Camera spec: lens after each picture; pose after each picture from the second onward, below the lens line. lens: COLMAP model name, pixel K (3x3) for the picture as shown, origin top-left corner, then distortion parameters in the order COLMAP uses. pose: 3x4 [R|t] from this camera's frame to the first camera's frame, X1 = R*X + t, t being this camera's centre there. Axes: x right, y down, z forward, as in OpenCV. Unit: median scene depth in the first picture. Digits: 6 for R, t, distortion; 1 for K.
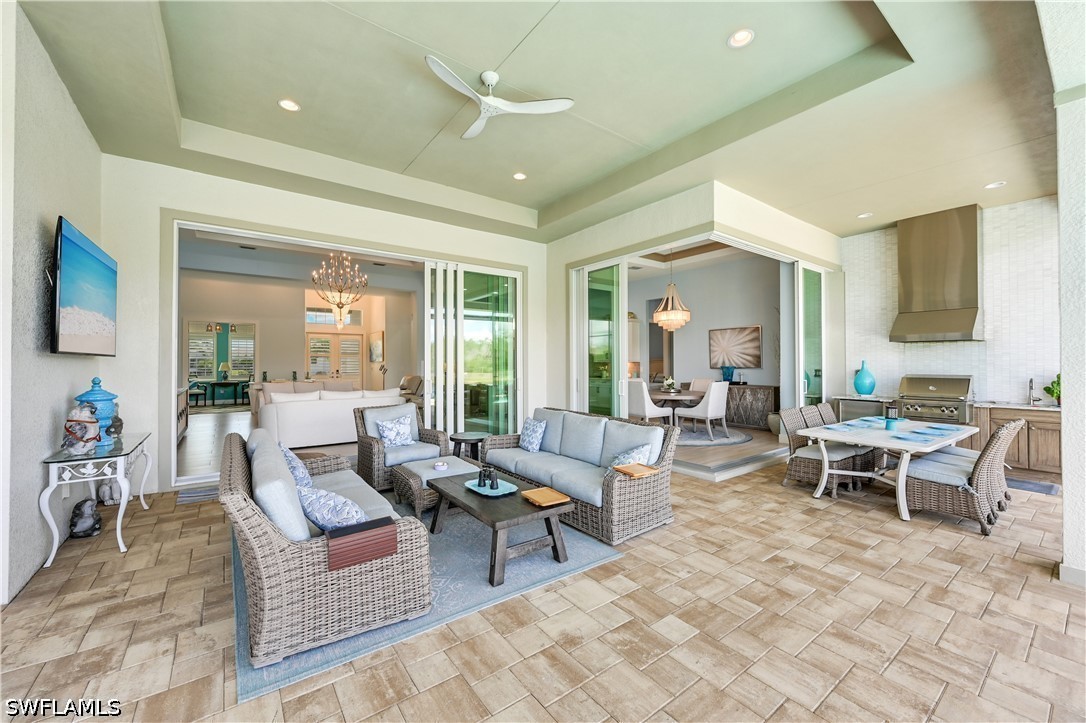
lens RADIAL K [[426.6, 0, 545.1], [0, 426.6, 360.2], [0, 0, 1]] dist [-0.000483, 0.000368]
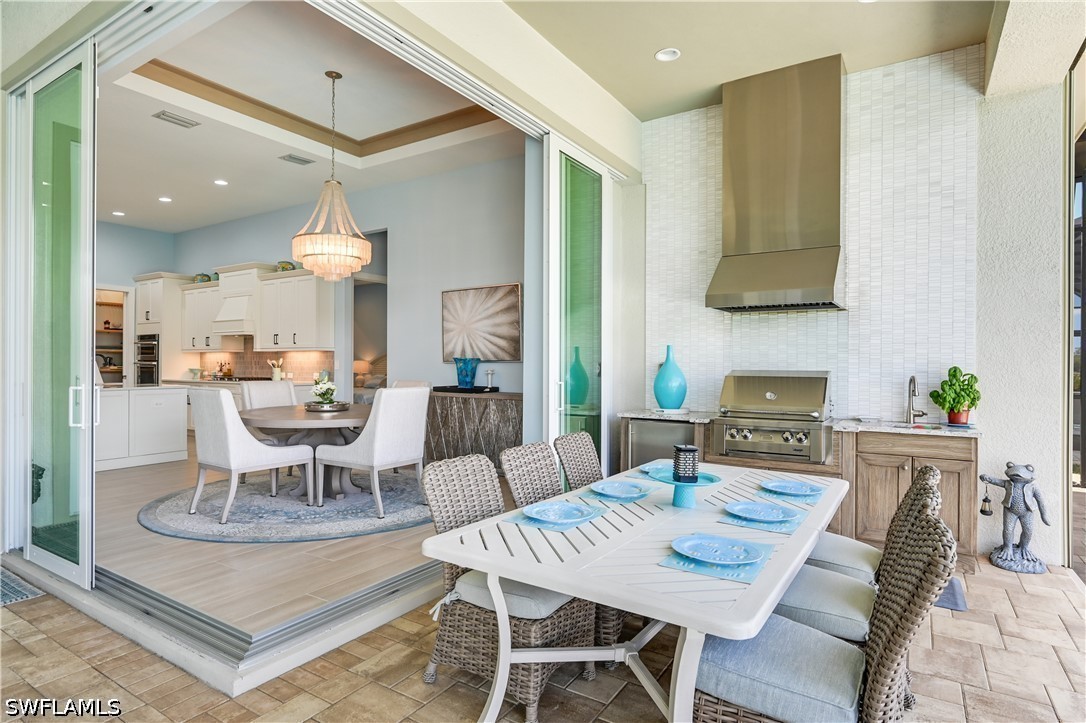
lens RADIAL K [[580.8, 0, 542.4], [0, 580.8, 363.5], [0, 0, 1]] dist [0.002359, 0.000401]
pose [[0.936308, 0.005198, 0.351142, 0.347862], [-0.008198, 0.999941, 0.007057, 0.020248], [-0.351084, -0.009486, 0.936296, 0.379369]]
